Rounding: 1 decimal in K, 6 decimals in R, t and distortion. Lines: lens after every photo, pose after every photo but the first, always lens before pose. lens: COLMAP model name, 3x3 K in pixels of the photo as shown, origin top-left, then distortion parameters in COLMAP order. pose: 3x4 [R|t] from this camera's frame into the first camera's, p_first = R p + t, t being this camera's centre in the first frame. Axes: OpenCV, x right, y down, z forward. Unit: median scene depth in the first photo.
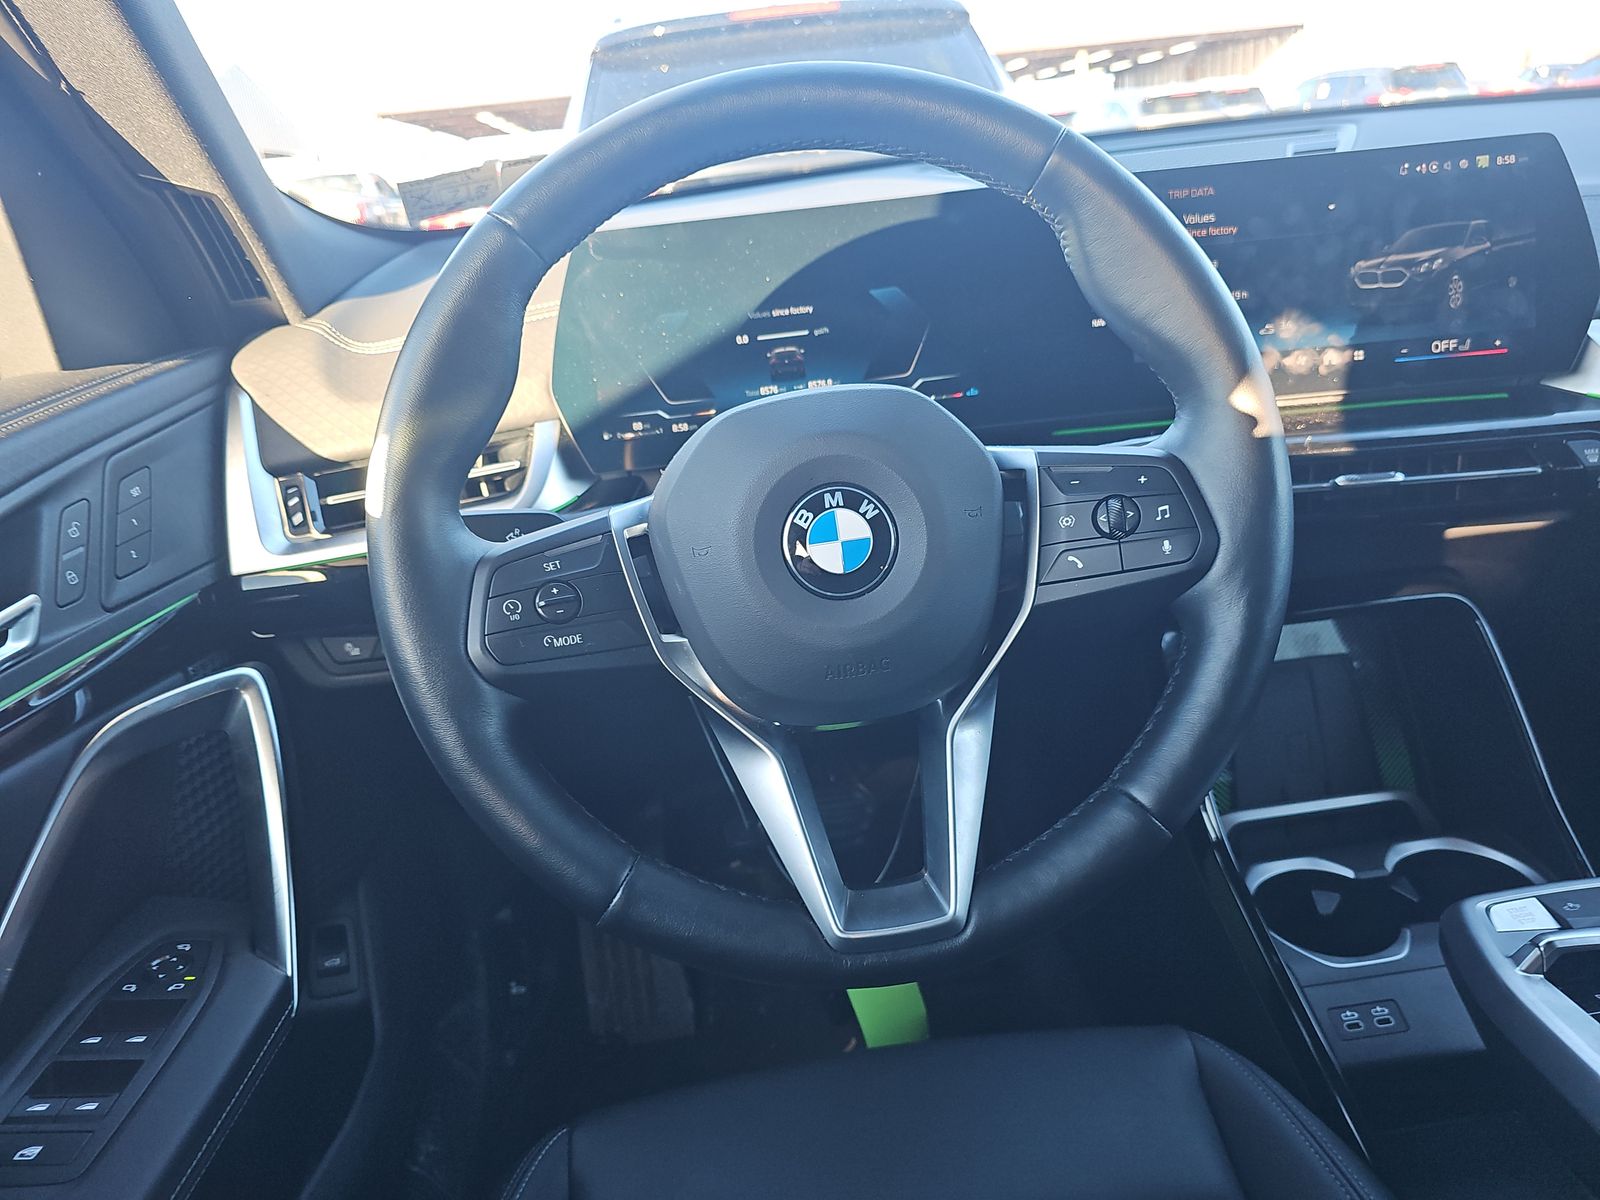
lens RADIAL K [[1065.6, 0, 800.0], [0, 1065.6, 600.0], [0, 0, 1]] dist [0.058550, -0.053836]
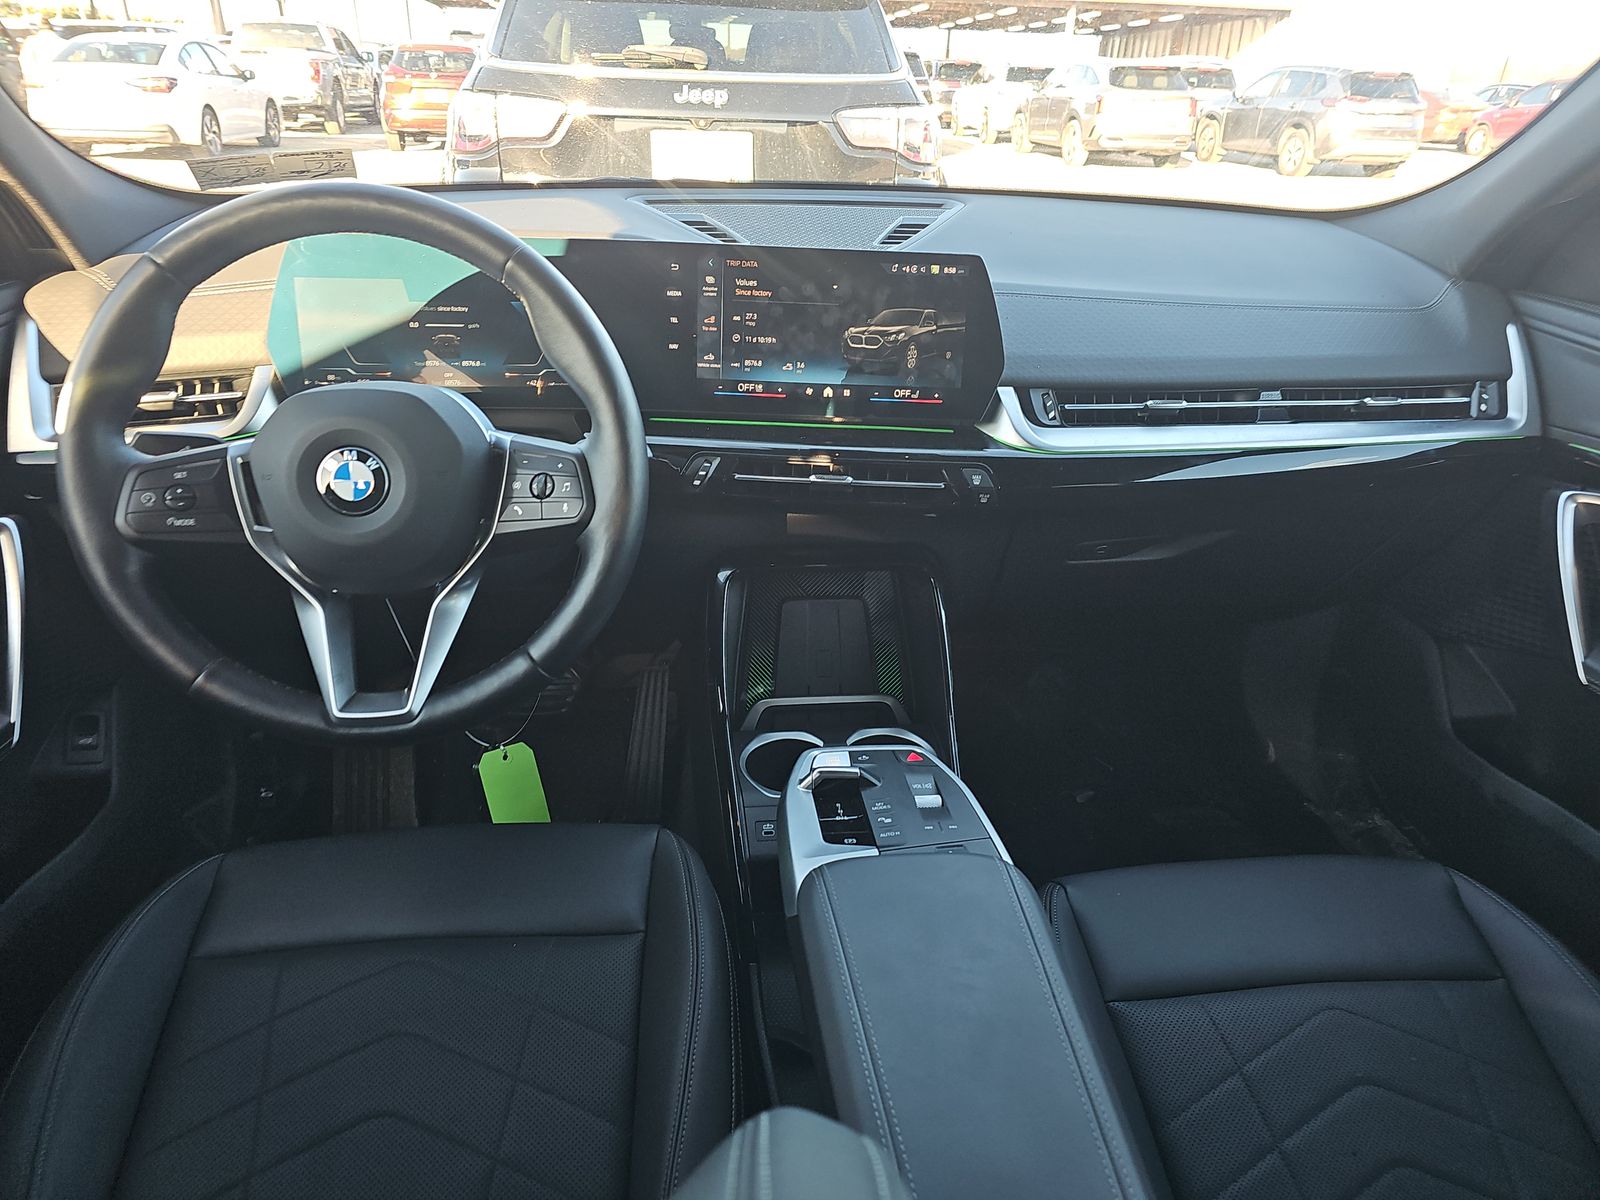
lens RADIAL K [[1038.3, 0, 800.0], [0, 1038.3, 600.0], [0, 0, 1]] dist [0.076098, -0.059180]
pose [[0.992192, 0.106211, 0.065371, 0.399360], [-0.110533, 0.991646, 0.066488, -0.035654], [-0.057763, -0.073195, 0.995644, -0.425051]]
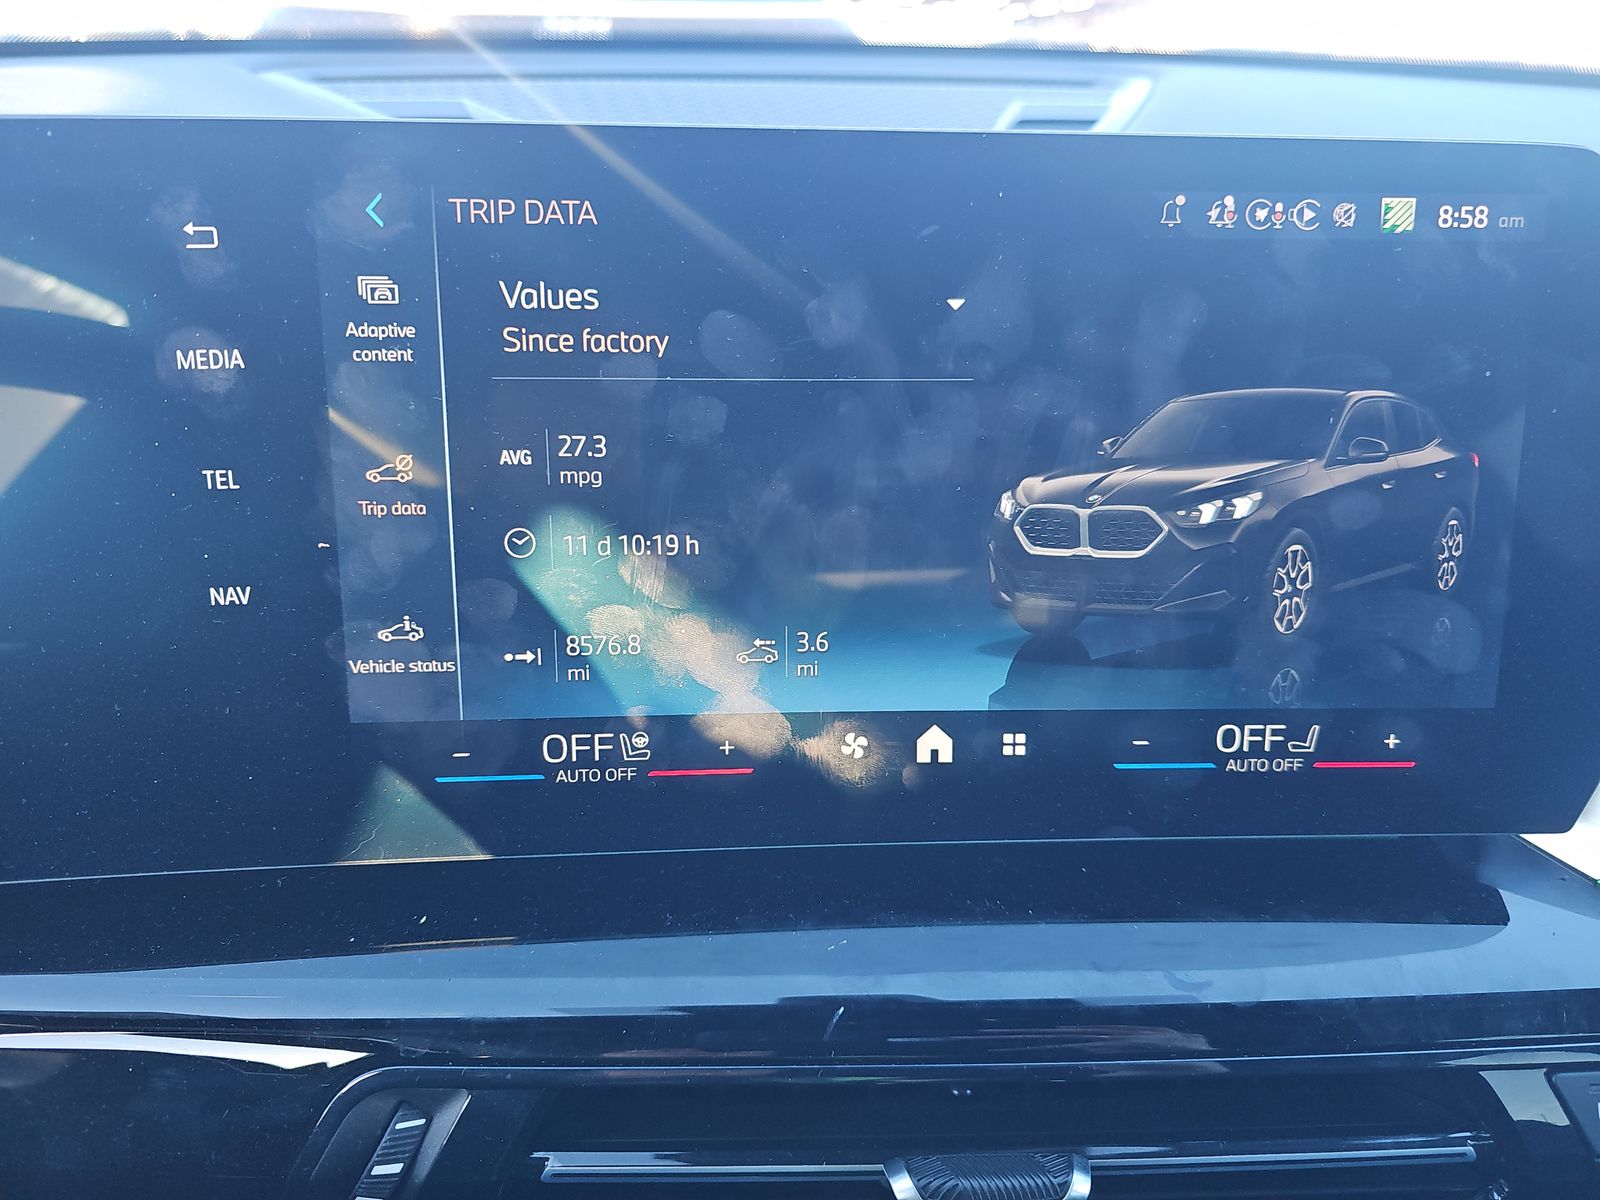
lens RADIAL K [[1079.0, 0, 801.2], [0, 1079.0, 579.4], [0, 0, 1]] dist [0.029947, -0.055682]
pose [[0.989435, 0.057322, 0.133167, 0.409519], [-0.063095, 0.997224, 0.039542, -0.292725], [-0.130531, -0.047527, 0.990304, 0.685628]]
